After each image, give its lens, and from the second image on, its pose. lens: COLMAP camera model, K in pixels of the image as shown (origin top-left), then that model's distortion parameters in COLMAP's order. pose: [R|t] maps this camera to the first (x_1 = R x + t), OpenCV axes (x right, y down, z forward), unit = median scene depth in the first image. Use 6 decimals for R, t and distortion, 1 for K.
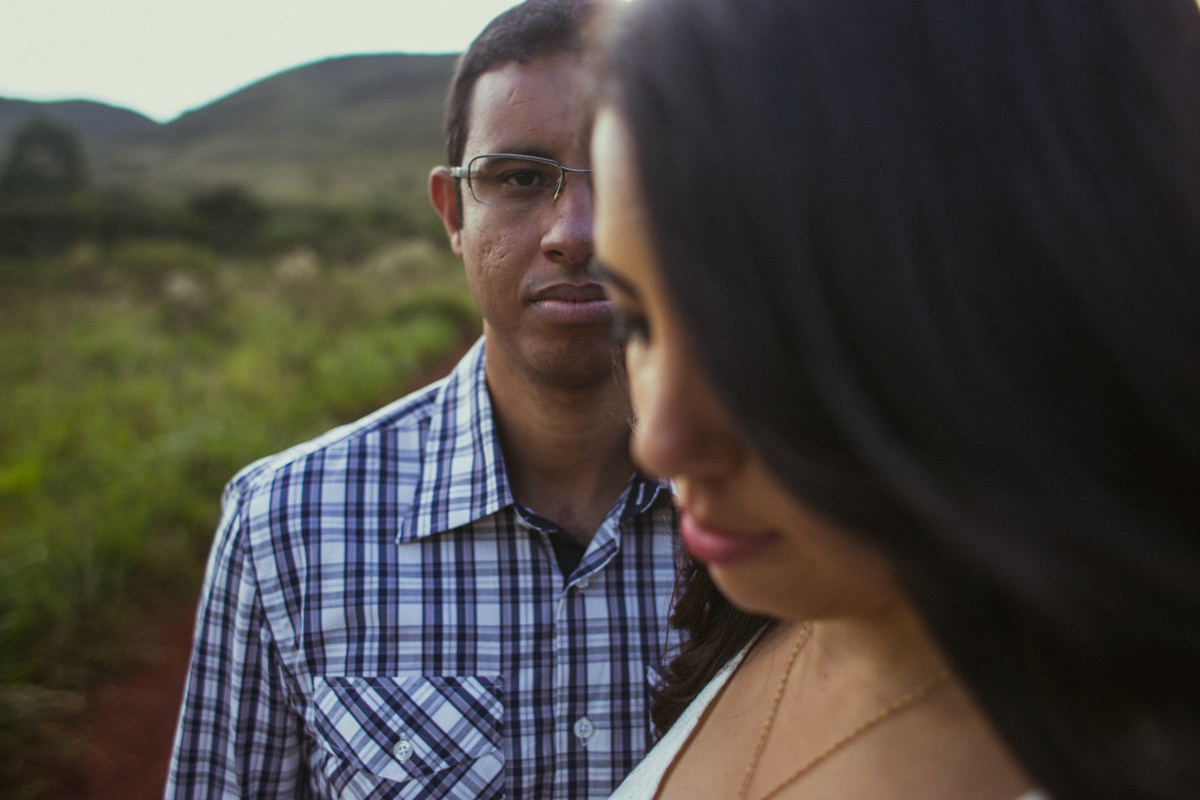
lens RADIAL K [[1006.6, 0, 595.9], [0, 1006.6, 400.2], [0, 0, 1]] dist [-0.063817, 0.076233]
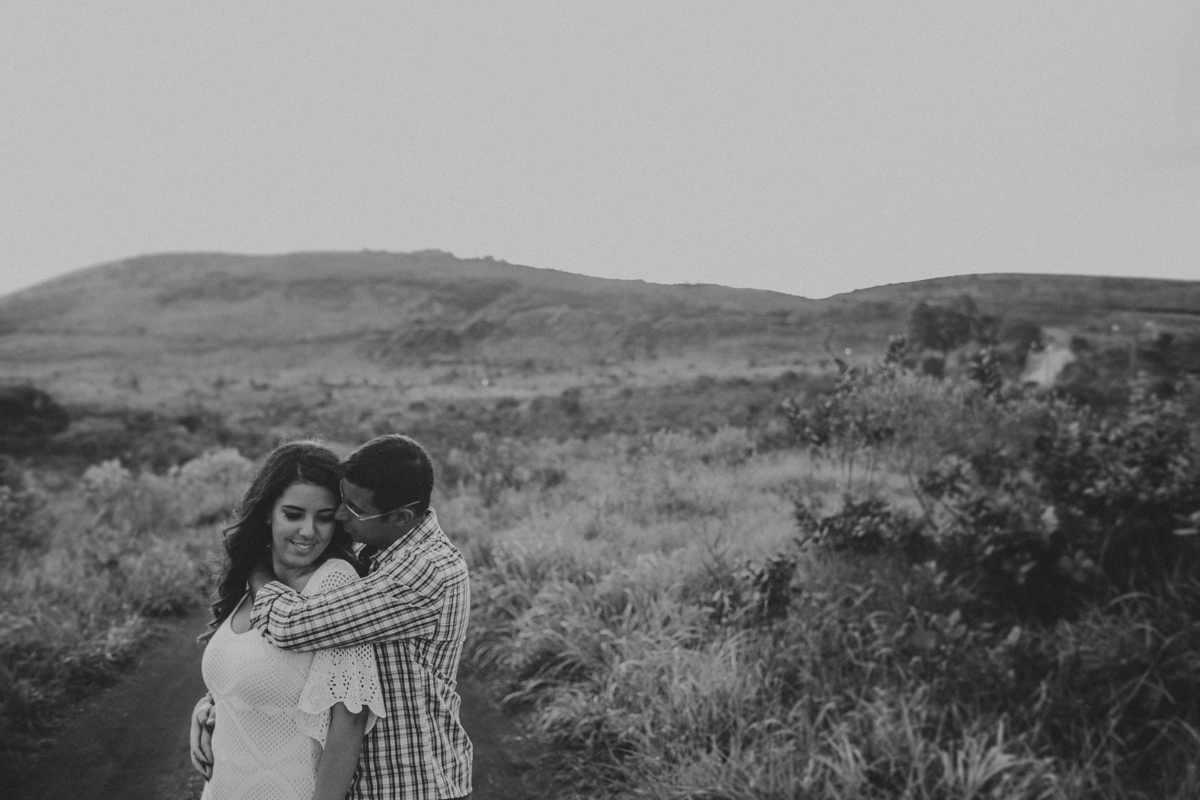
lens RADIAL K [[1006.6, 0, 607.0], [0, 1006.6, 393.8], [0, 0, 1]] dist [-0.063817, 0.076233]
pose [[0.982783, 0.016505, 0.184026, 0.035404], [0.021977, 0.978489, -0.205127, 0.014113], [-0.183453, 0.205640, 0.961279, -0.165610]]
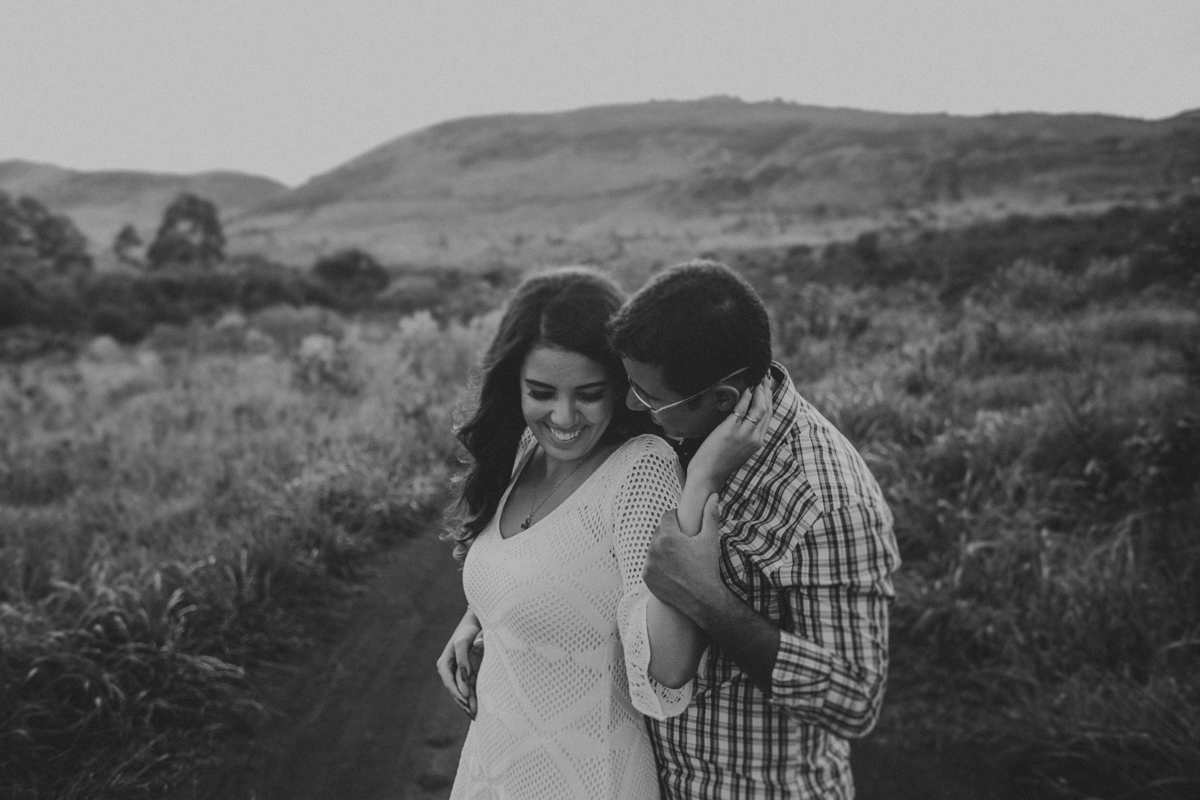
lens RADIAL K [[1006.6, 0, 605.0], [0, 1006.6, 397.2], [0, 0, 1]] dist [-0.063817, 0.076233]
pose [[0.994776, 0.000041, -0.102080, 0.029354], [-0.005879, 0.998363, -0.056889, 0.007623], [0.101910, 0.057192, 0.993148, -0.095386]]
